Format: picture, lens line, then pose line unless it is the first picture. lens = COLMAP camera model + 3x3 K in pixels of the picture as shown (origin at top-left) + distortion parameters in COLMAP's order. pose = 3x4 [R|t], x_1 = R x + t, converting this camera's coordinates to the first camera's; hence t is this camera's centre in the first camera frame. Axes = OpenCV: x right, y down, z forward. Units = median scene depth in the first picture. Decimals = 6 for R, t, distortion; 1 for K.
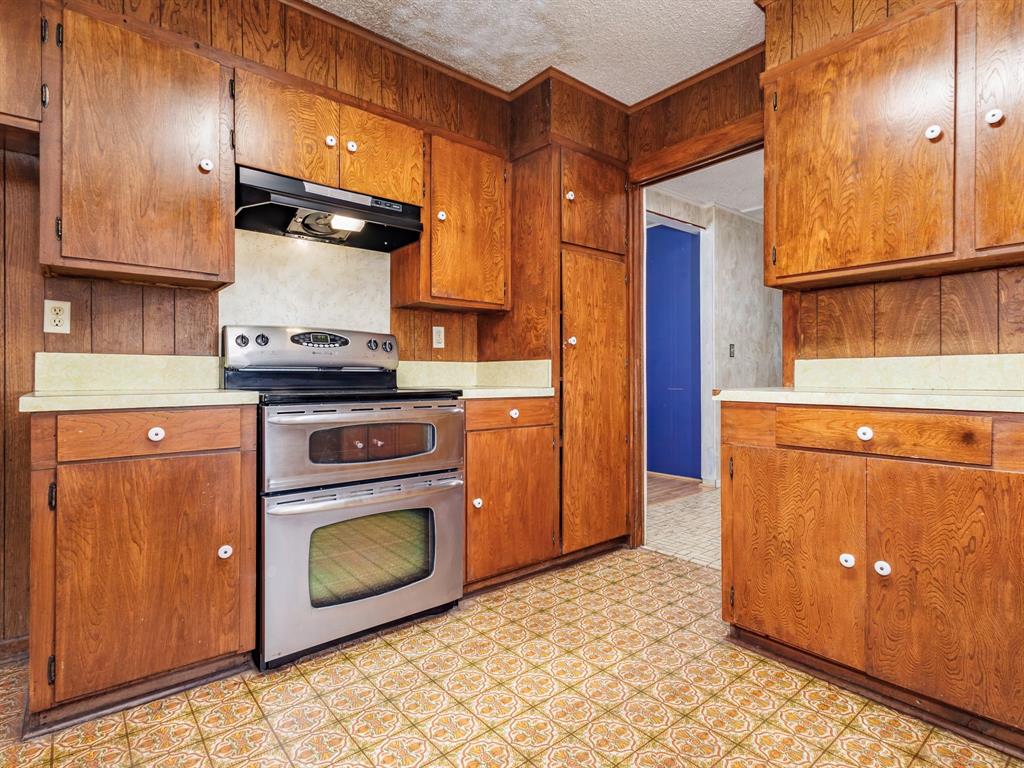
lens RADIAL K [[525.8, 0, 512.3], [0, 525.8, 379.3], [0, 0, 1]] dist [0.002274, 0.000375]
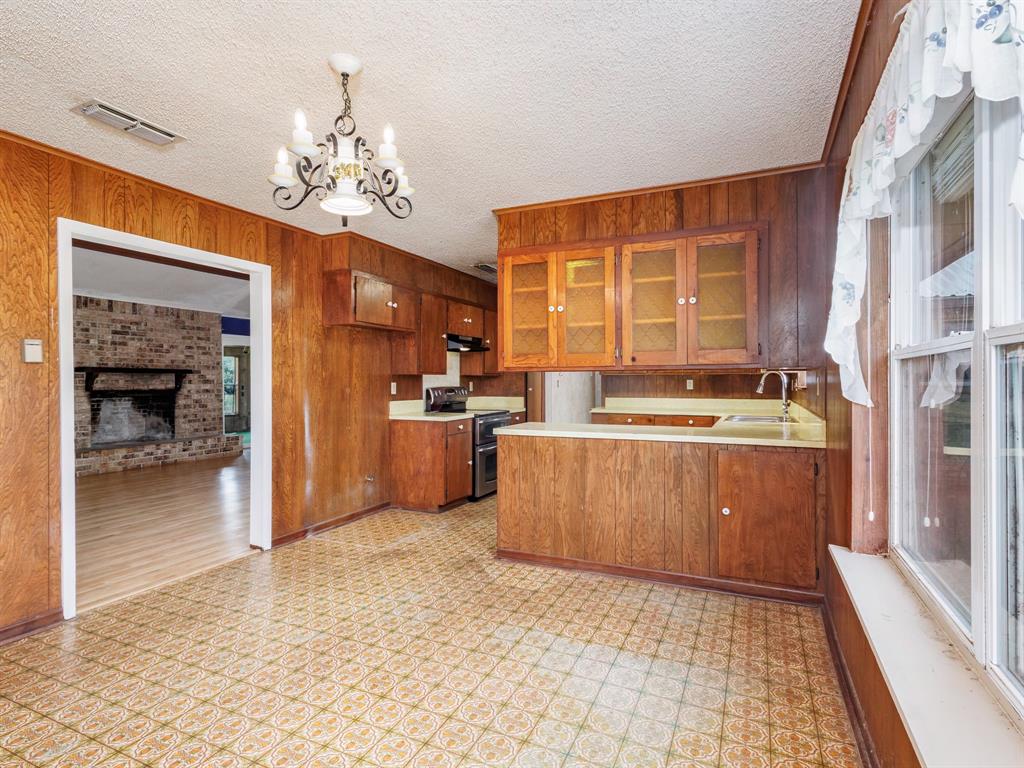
lens RADIAL K [[525.8, 0, 512.3], [0, 525.8, 379.3], [0, 0, 1]] dist [0.002274, 0.000375]
pose [[0.903419, 0.004041, 0.428739, -1.249430], [-0.000395, 0.999963, -0.008591, -0.117827], [-0.428758, 0.007592, 0.903387, -1.505493]]
